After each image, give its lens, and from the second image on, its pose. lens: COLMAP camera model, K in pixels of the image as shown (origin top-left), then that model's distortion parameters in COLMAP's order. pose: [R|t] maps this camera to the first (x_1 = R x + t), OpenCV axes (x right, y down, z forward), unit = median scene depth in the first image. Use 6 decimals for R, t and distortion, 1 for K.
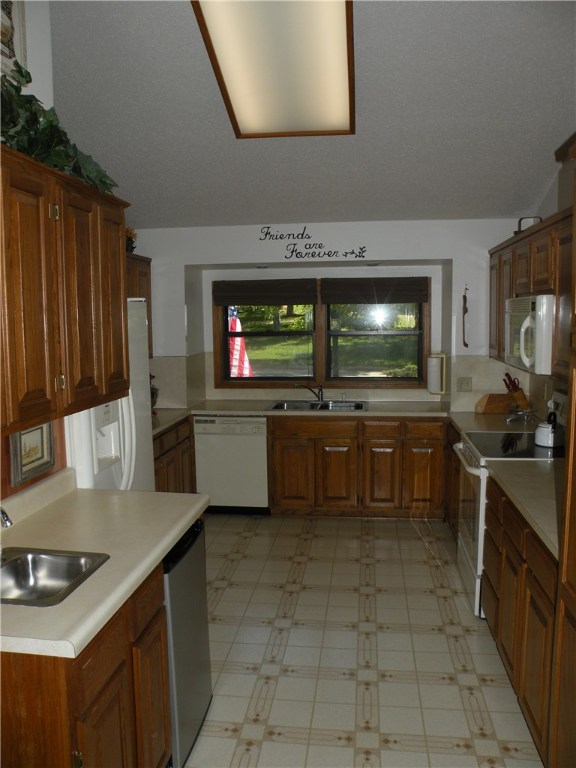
lens RADIAL K [[627.8, 0, 288.0], [0, 627.8, 384.0], [0, 0, 1]] dist [-0.157917, 0.155257]
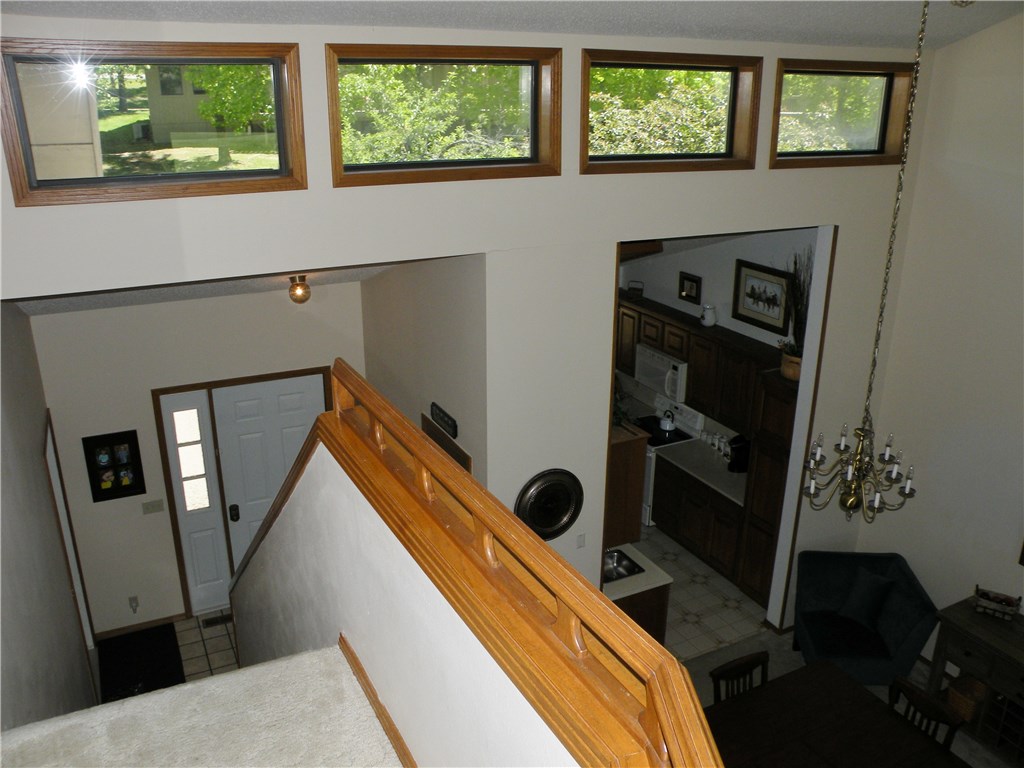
lens RADIAL K [[837.0, 0, 512.0], [0, 837.0, 384.0], [0, 0, 1]] dist [-0.157917, 0.155257]
pose [[0.824955, -0.176652, 0.536883, -0.931098], [0.047364, 0.968167, 0.245782, -0.484439], [-0.563211, -0.177330, 0.807061, -0.532660]]
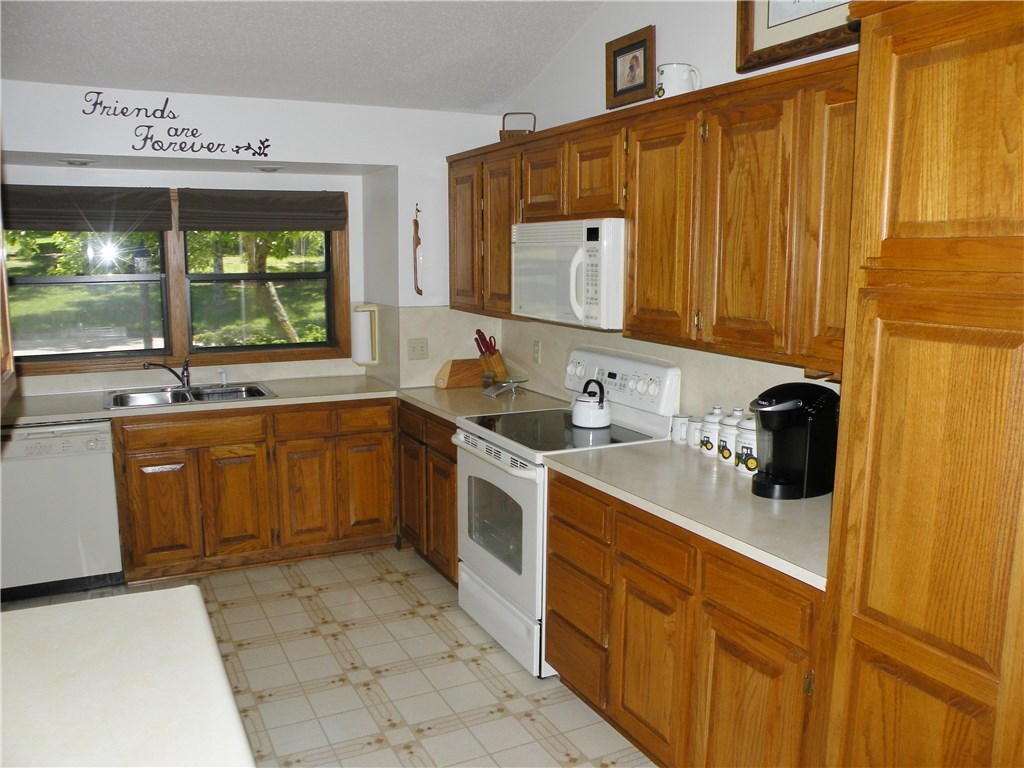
lens RADIAL K [[837.0, 0, 512.0], [0, 837.0, 384.0], [0, 0, 1]] dist [-0.157917, 0.155257]
pose [[0.825116, -0.071094, 0.560472, -0.153169], [0.046545, 0.997232, 0.057974, -0.008809], [-0.563042, -0.021749, 0.826142, 0.164809]]
